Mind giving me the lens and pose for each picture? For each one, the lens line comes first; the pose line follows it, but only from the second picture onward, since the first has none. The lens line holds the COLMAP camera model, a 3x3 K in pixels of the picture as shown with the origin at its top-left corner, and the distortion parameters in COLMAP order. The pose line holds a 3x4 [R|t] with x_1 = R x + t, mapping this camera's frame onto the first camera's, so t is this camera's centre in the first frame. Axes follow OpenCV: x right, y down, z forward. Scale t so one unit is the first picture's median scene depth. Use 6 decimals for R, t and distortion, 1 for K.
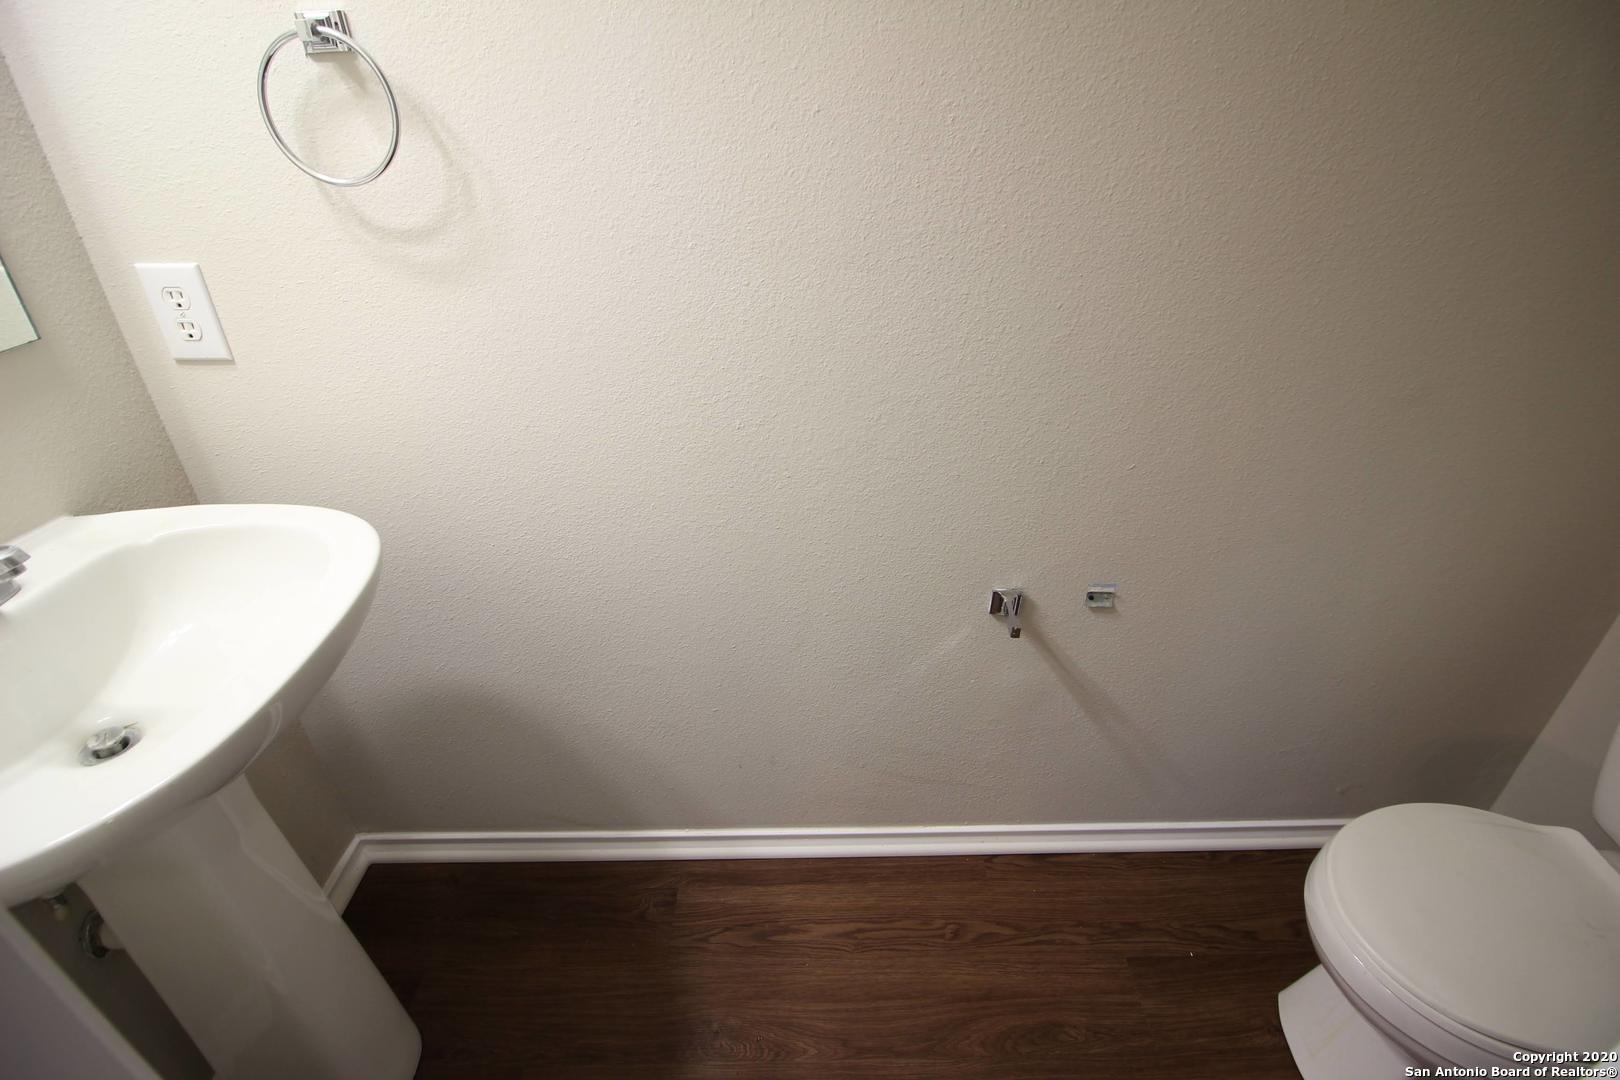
lens RADIAL K [[749.2, 0, 821.7], [0, 749.2, 538.1], [0, 0, 1]] dist [-0.003696, -0.011594]
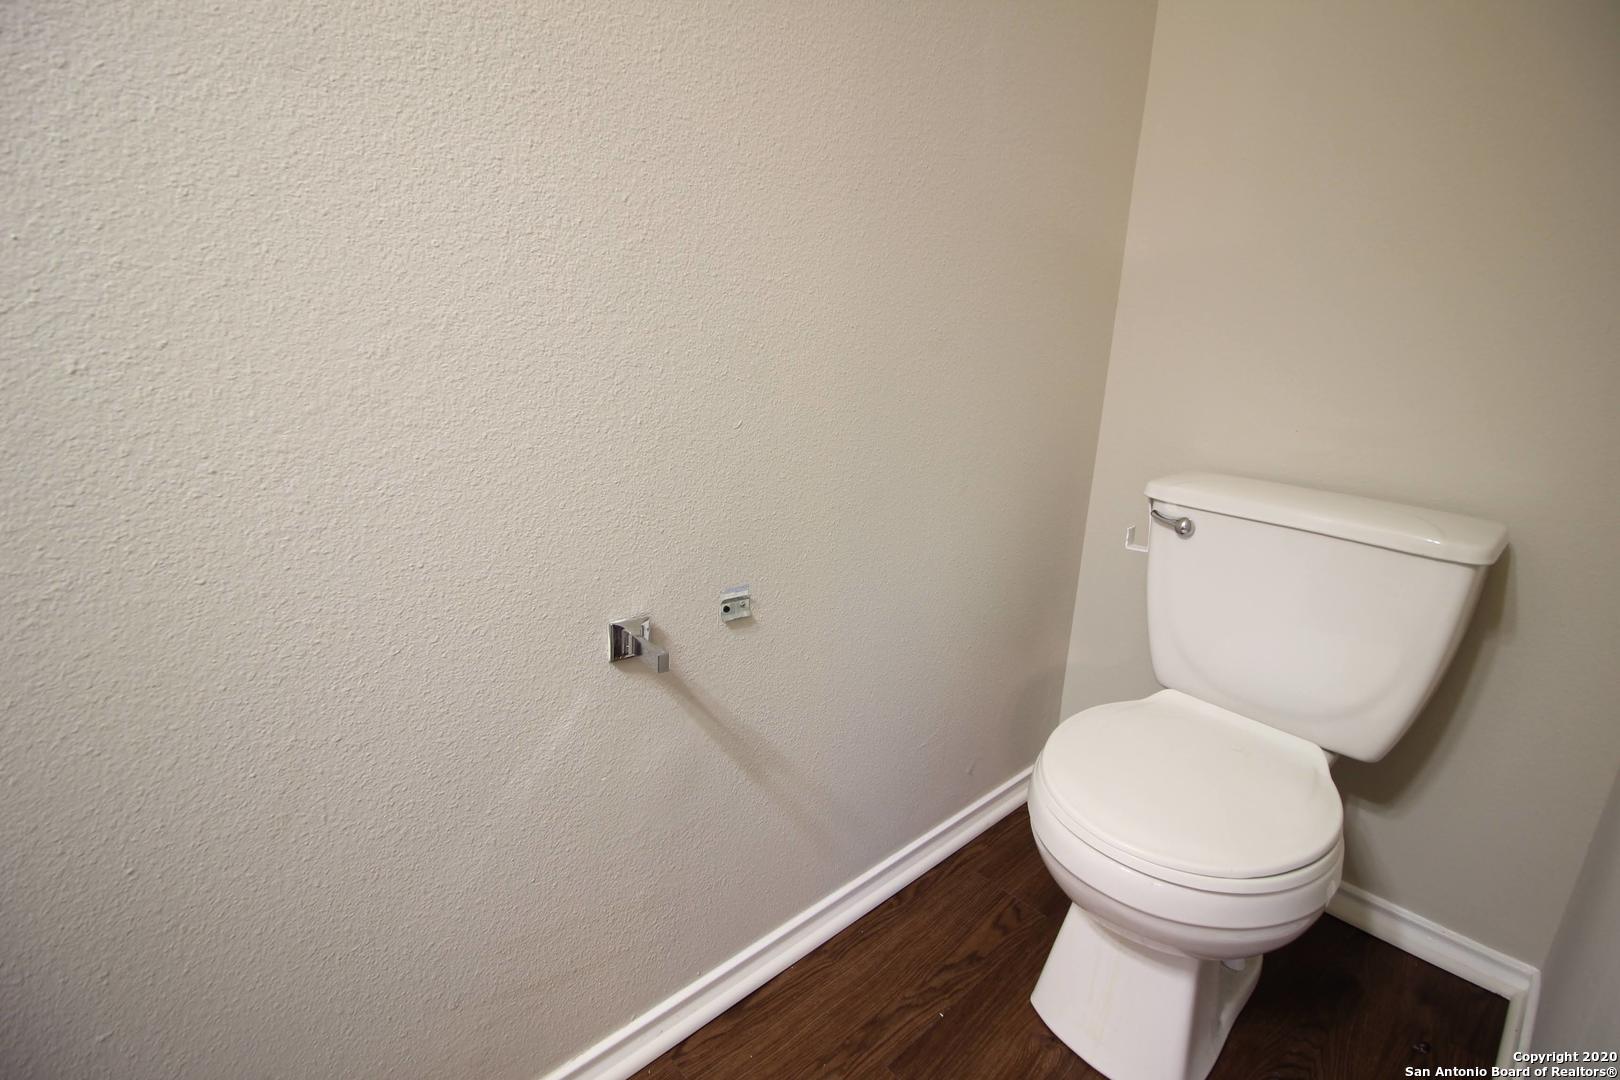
lens RADIAL K [[749.2, 0, 813.5], [0, 749.2, 552.6], [0, 0, 1]] dist [-0.003696, -0.011594]
pose [[0.739219, -0.148122, 0.656974, -0.095117], [0.305111, 0.943315, -0.130626, 0.189789], [-0.600385, 0.297011, 0.742510, 0.429107]]
